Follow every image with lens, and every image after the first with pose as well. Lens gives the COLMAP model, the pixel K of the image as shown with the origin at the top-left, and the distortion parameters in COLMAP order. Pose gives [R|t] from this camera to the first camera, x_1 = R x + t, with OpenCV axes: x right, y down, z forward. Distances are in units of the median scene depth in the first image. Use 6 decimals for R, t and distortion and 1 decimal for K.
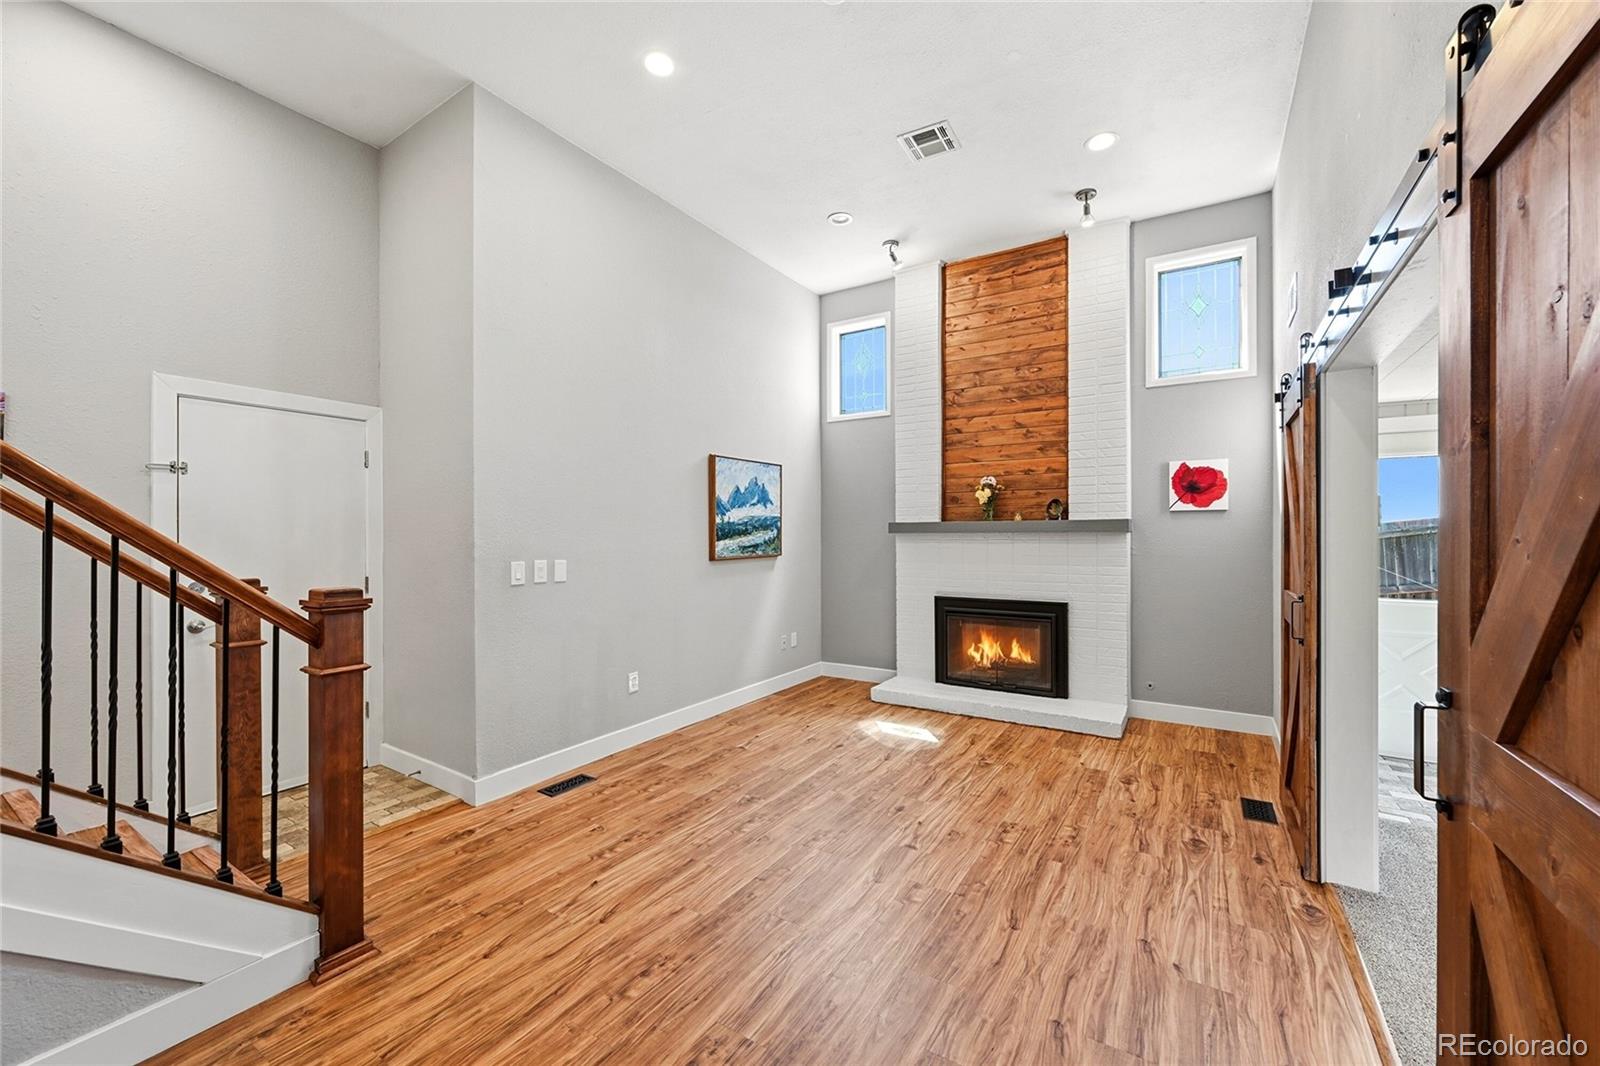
lens RADIAL K [[632.7, 0, 800.6], [0, 632.7, 534.9], [0, 0, 1]] dist [0.000839, 0.000152]
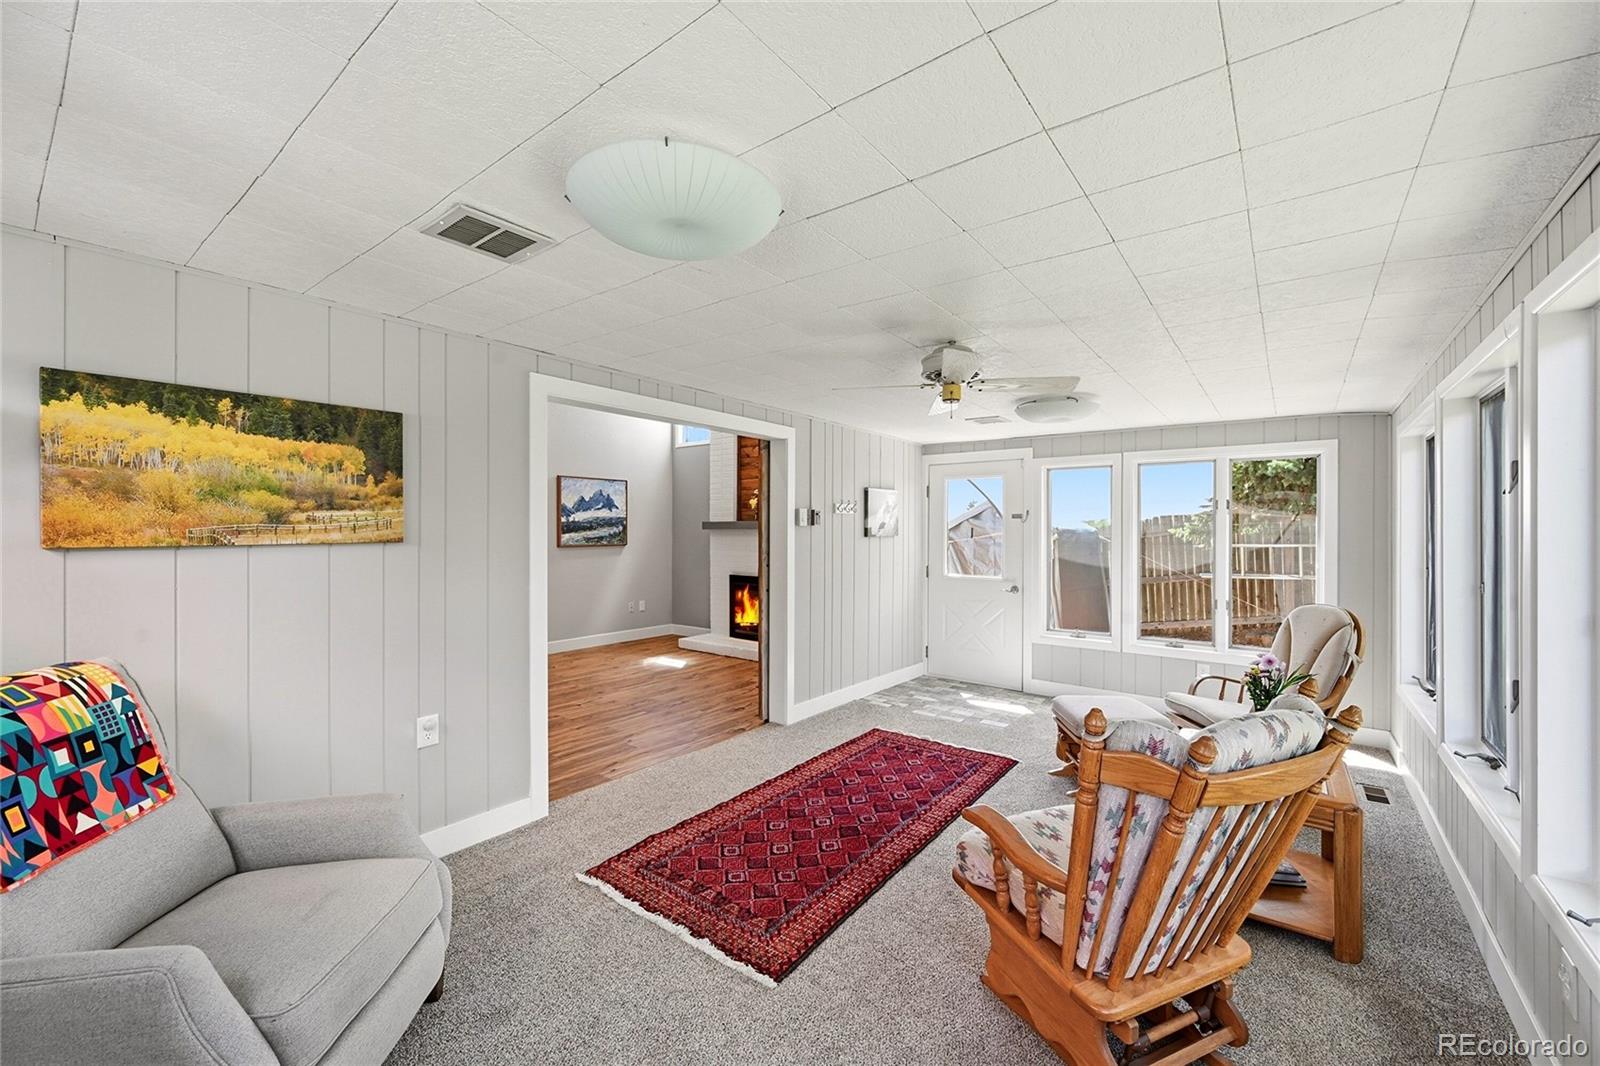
lens RADIAL K [[632.7, 0, 800.7], [0, 632.7, 529.4], [0, 0, 1]] dist [0.000839, 0.000152]
pose [[0.994781, 0.004287, -0.101946, 0.539662], [-0.004883, 0.999972, -0.005591, 0.004431], [0.101919, 0.006060, 0.994774, -0.390399]]
